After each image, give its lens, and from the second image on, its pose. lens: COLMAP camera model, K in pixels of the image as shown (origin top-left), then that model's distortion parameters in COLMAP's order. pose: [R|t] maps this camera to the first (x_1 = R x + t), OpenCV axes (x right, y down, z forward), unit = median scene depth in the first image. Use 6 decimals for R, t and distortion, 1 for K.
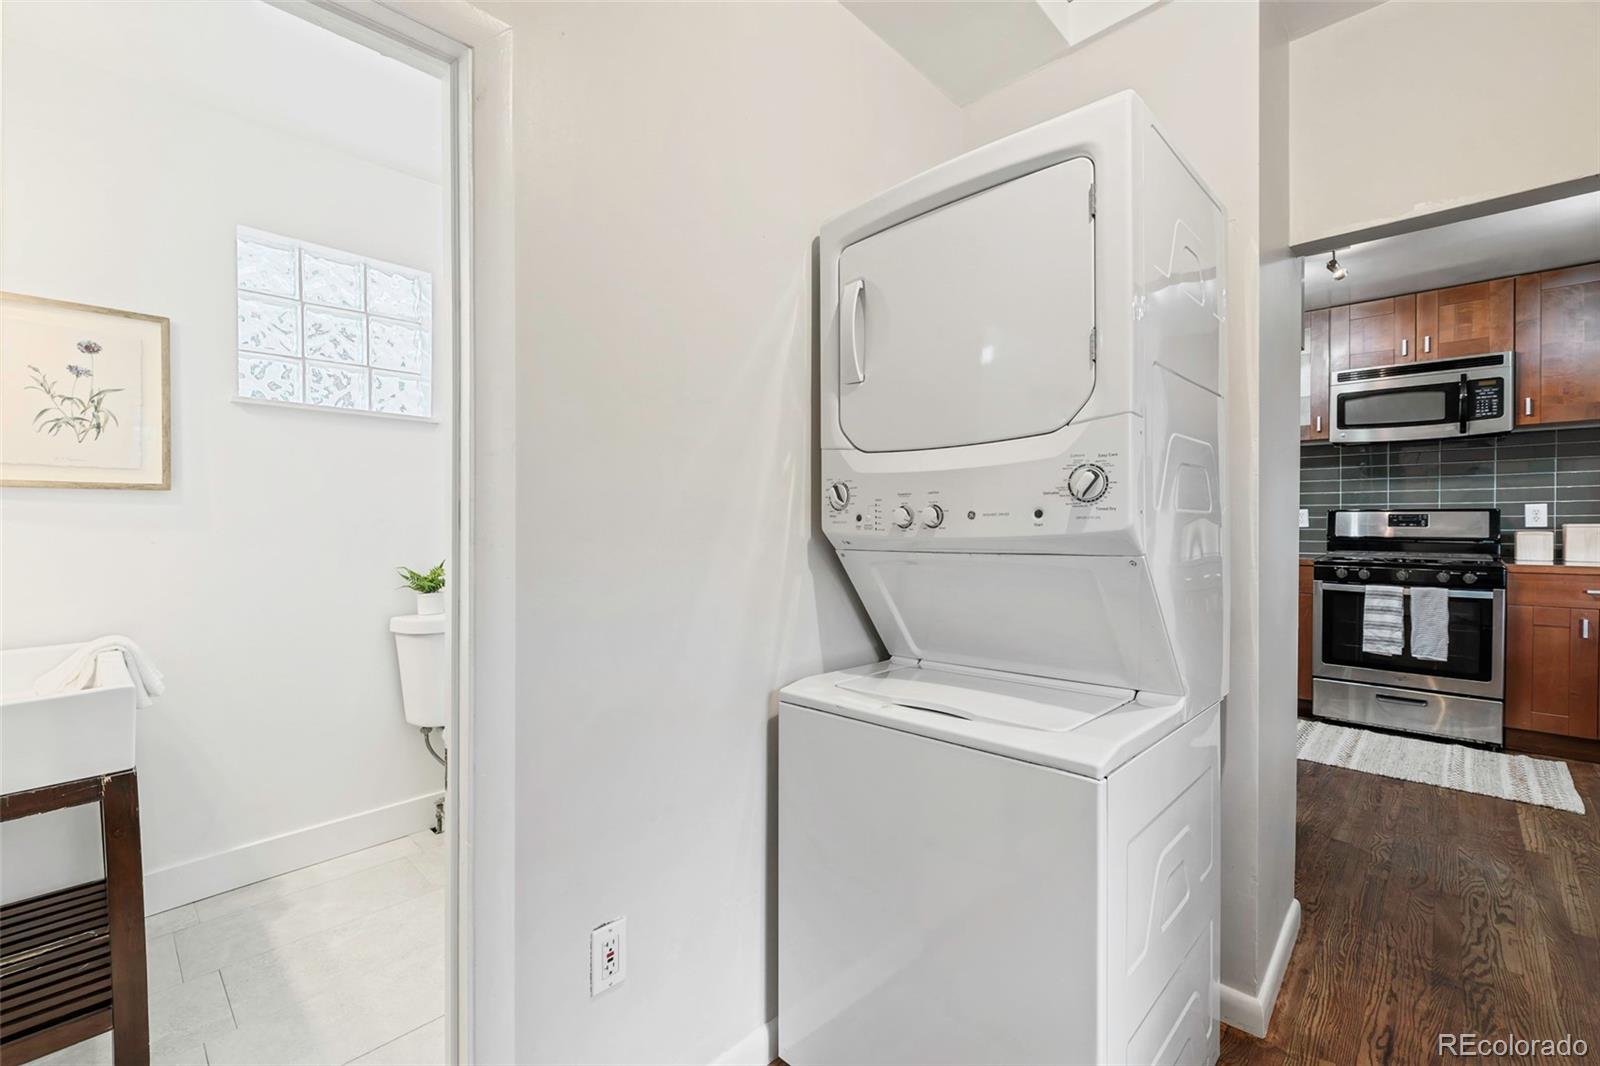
lens RADIAL K [[699.7, 0, 780.5], [0, 699.7, 531.7], [0, 0, 1]] dist [0.000367, -0.001899]
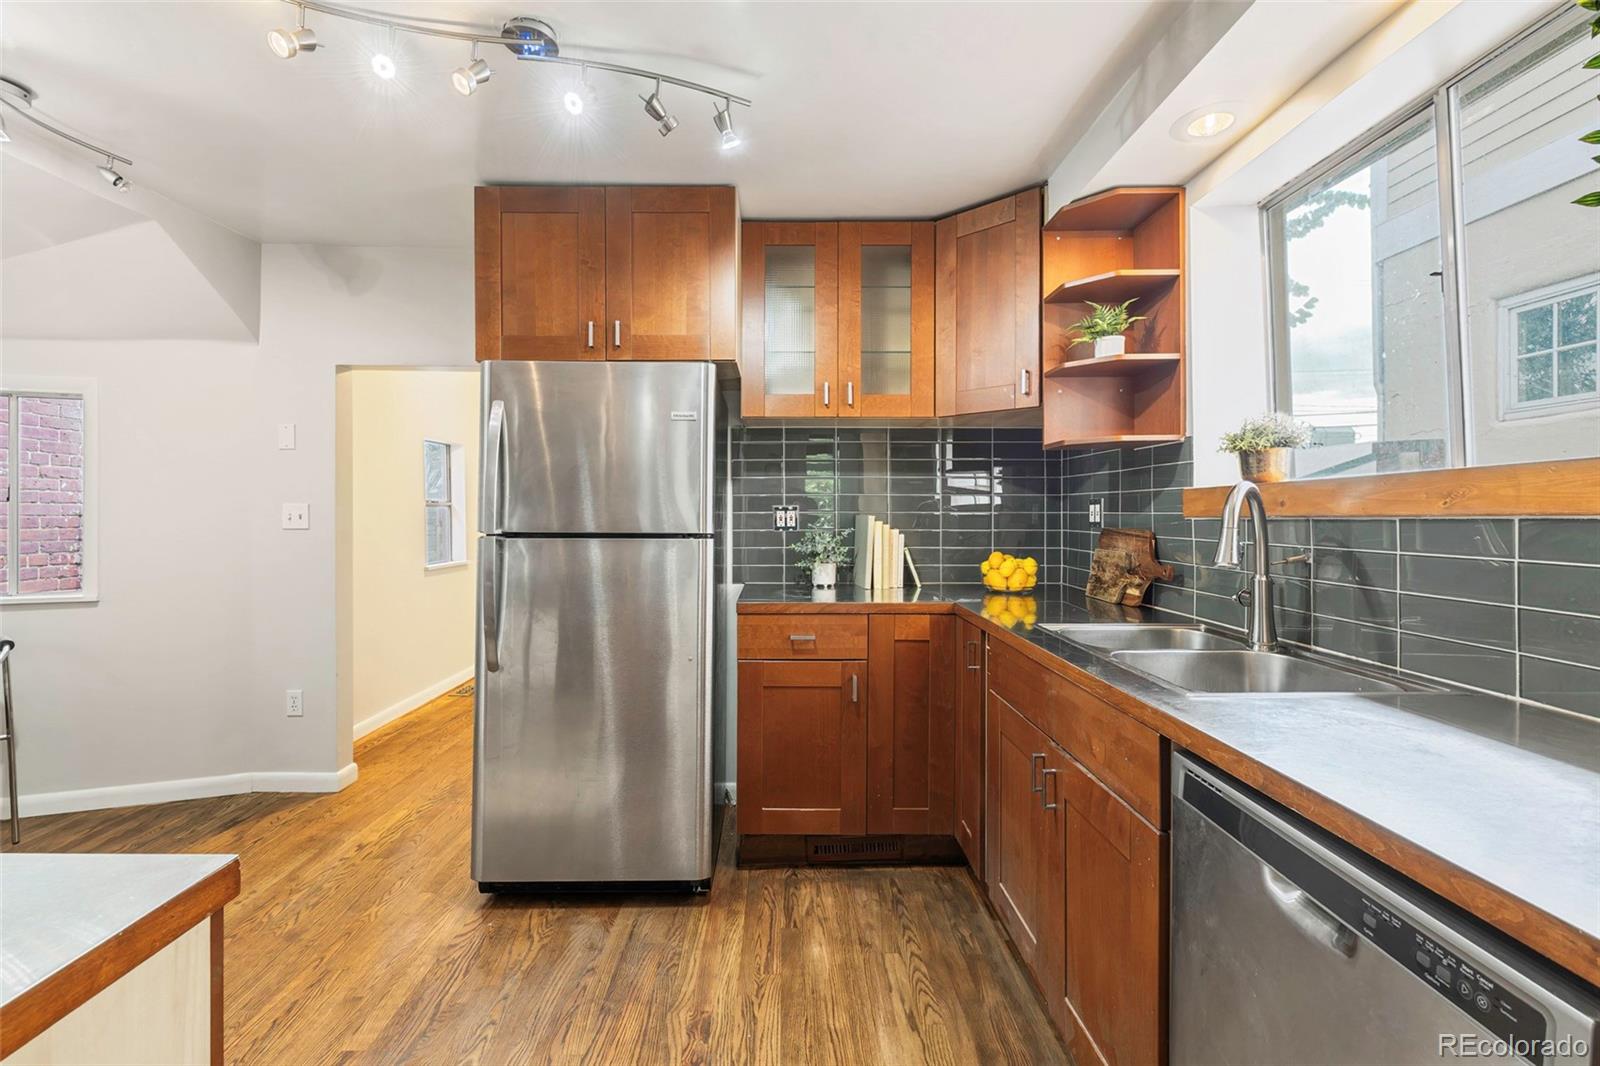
lens RADIAL K [[699.7, 0, 777.2], [0, 699.7, 504.7], [0, 0, 1]] dist [0.000367, -0.001899]
pose [[-0.724149, 0.003992, -0.689632, 0.799703], [-0.006863, 0.999892, 0.012995, -0.053049], [0.689610, 0.014143, -0.724043, 1.428309]]
